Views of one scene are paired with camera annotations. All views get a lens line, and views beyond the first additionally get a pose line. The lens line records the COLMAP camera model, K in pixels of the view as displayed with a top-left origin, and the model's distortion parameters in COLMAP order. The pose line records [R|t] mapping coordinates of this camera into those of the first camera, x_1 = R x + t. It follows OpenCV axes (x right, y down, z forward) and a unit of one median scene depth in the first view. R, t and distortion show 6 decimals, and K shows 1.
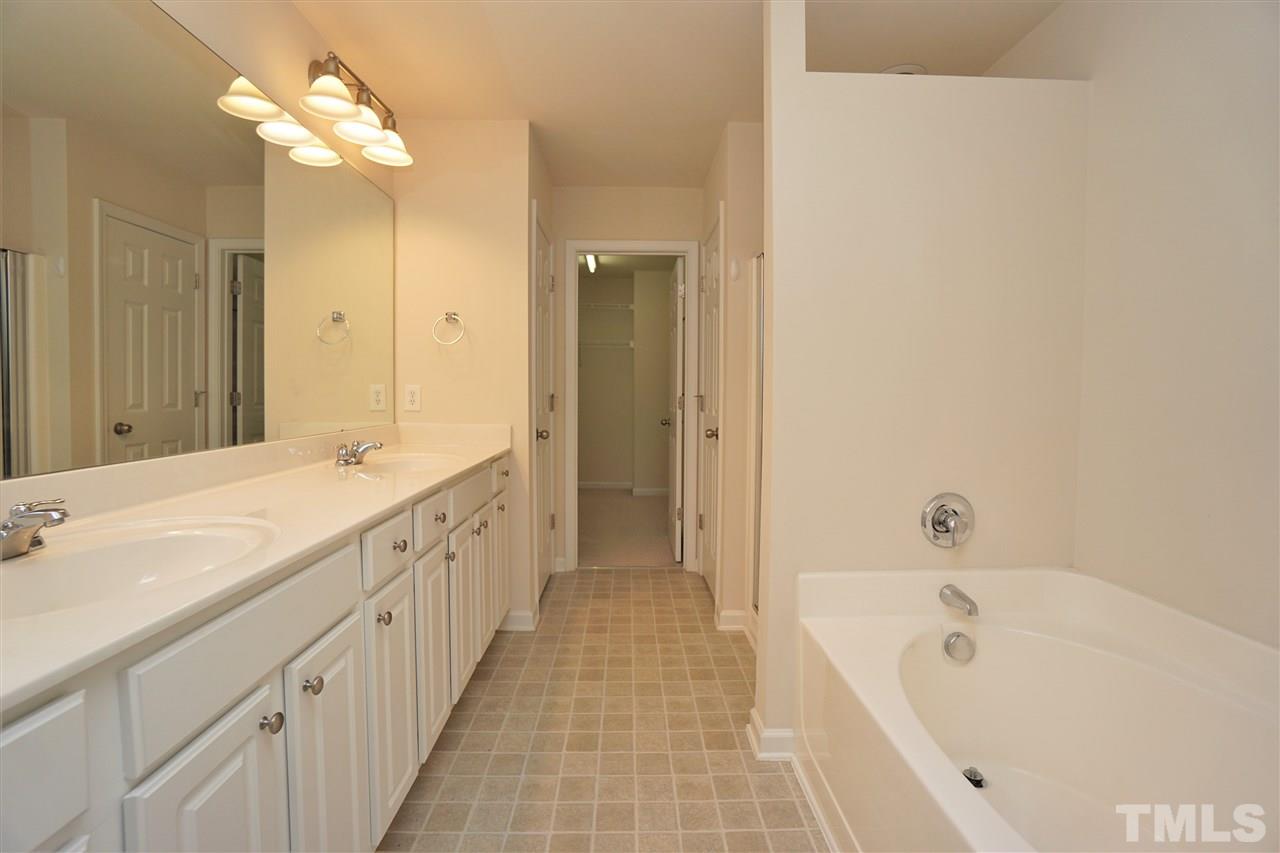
lens RADIAL K [[580.3, 0, 642.3], [0, 580.3, 418.5], [0, 0, 1]] dist [-0.057232, 0.020392]
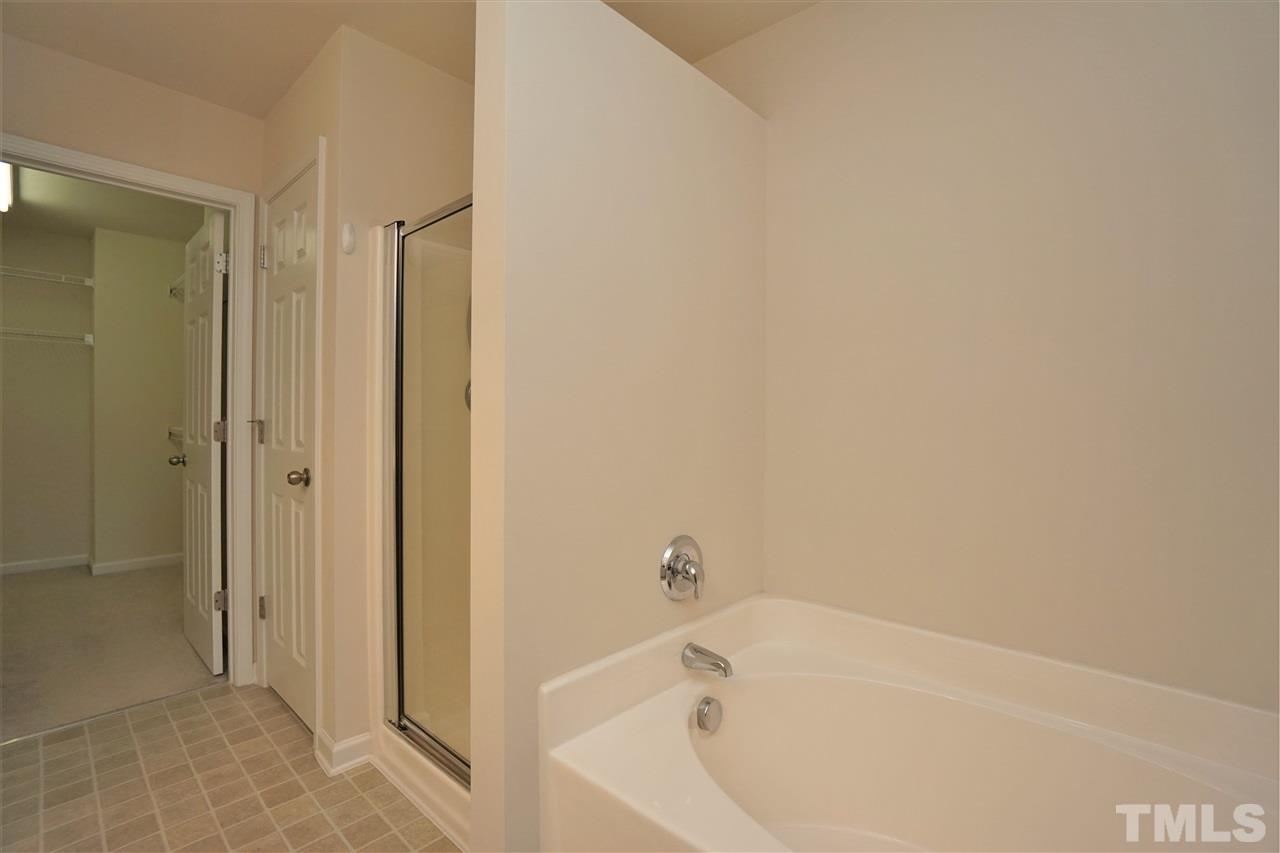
lens RADIAL K [[580.3, 0, 635.9], [0, 580.3, 418.5], [0, 0, 1]] dist [-0.057232, 0.020392]
pose [[0.696754, 0.000221, 0.717311, -0.086194], [0.026934, 0.999287, -0.026470, -0.015627], [-0.716805, 0.037763, 0.696251, 0.281433]]
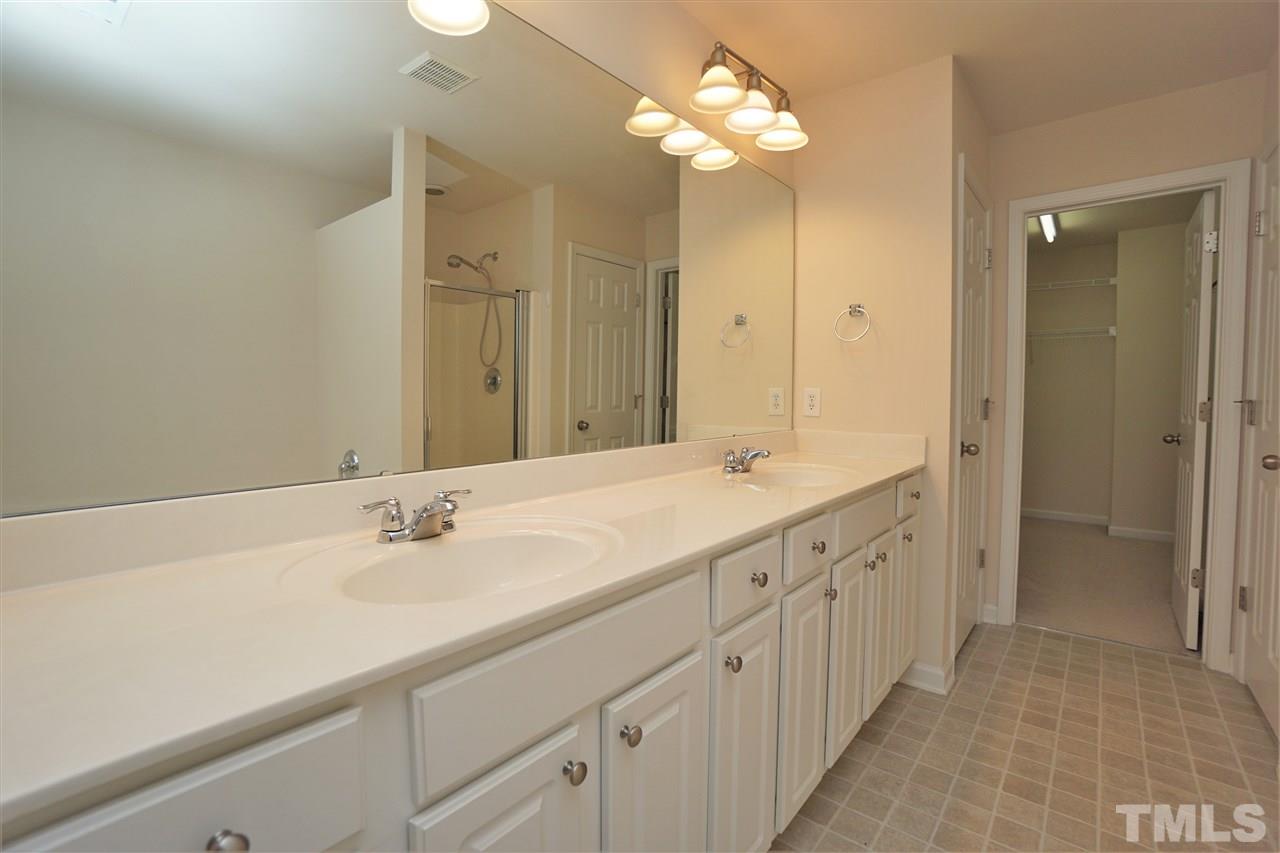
lens RADIAL K [[580.3, 0, 637.4], [0, 580.3, 418.3], [0, 0, 1]] dist [-0.057232, 0.020392]
pose [[0.754116, 0.022151, -0.656368, -0.004388], [-0.026782, 0.999637, 0.002965, -0.004955], [0.656195, 0.015343, 0.754435, 0.122415]]
